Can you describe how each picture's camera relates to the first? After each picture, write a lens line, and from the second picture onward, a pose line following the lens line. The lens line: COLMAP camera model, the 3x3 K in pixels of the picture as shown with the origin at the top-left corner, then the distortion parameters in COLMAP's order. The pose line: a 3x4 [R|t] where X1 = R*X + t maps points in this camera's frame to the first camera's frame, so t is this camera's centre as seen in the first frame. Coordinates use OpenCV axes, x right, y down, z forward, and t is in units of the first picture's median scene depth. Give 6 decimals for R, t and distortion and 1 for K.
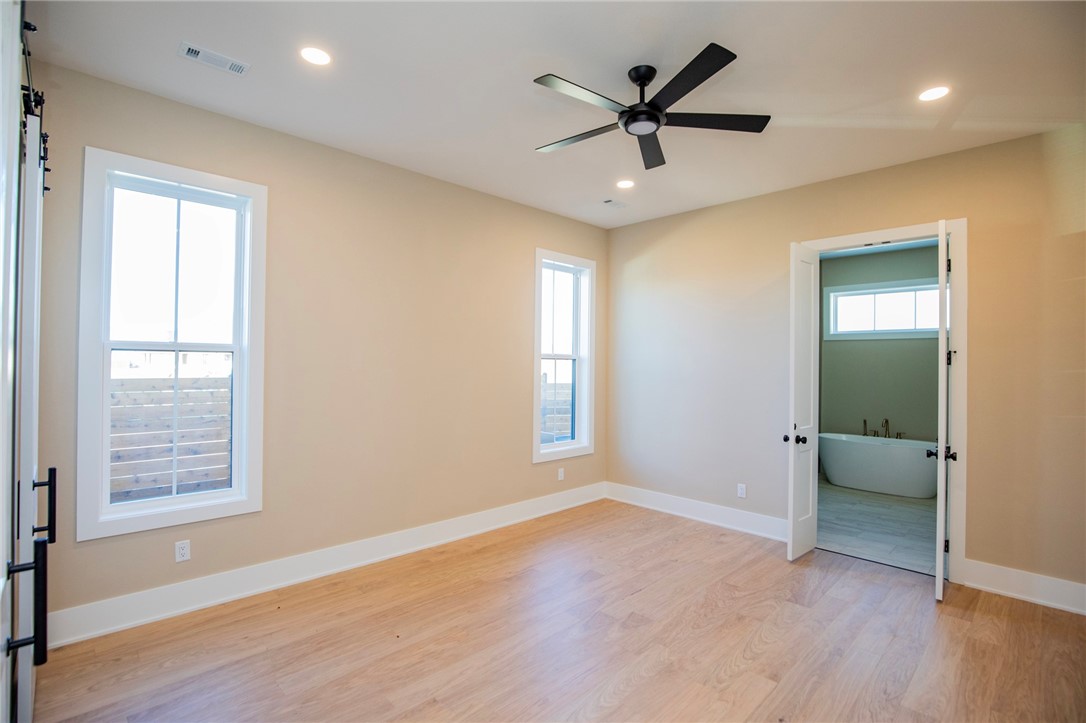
lens RADIAL K [[508.0, 0, 542.4], [0, 508.0, 361.5], [0, 0, 1]] dist [-0.034235, 0.005858]
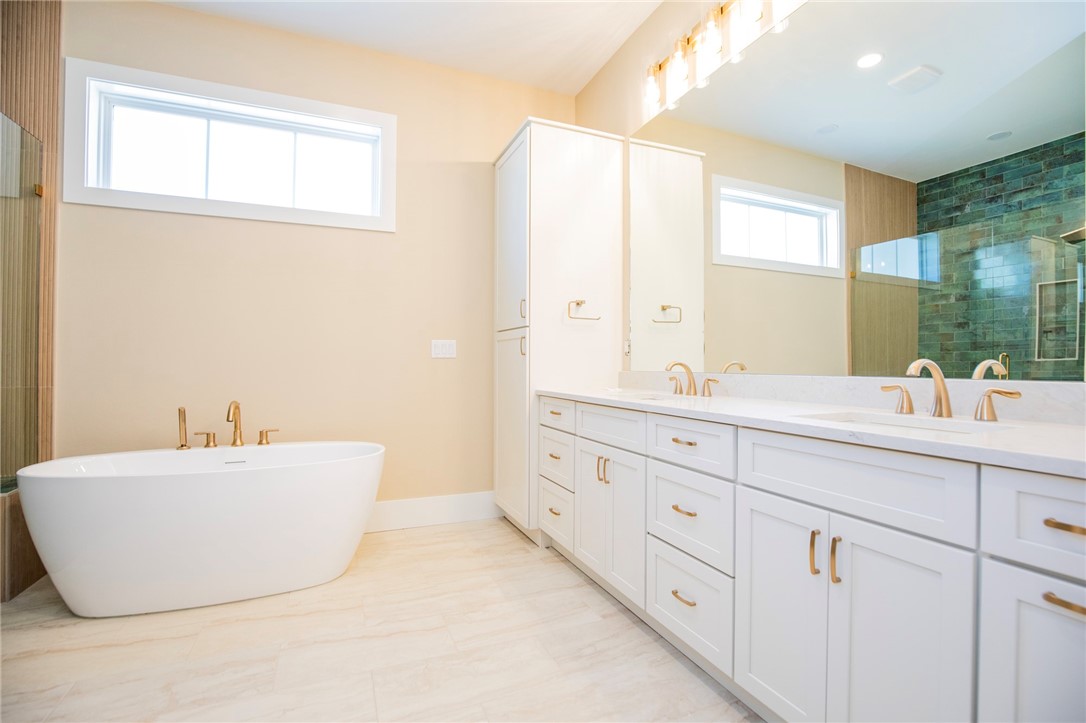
lens RADIAL K [[508.0, 0, 544.3], [0, 508.0, 368.2], [0, 0, 1]] dist [-0.034235, 0.005858]
pose [[0.363462, -0.003963, 0.931601, 0.385729], [-0.003264, 0.999979, 0.005527, 0.082729], [-0.931603, -0.005049, 0.363442, 0.598684]]
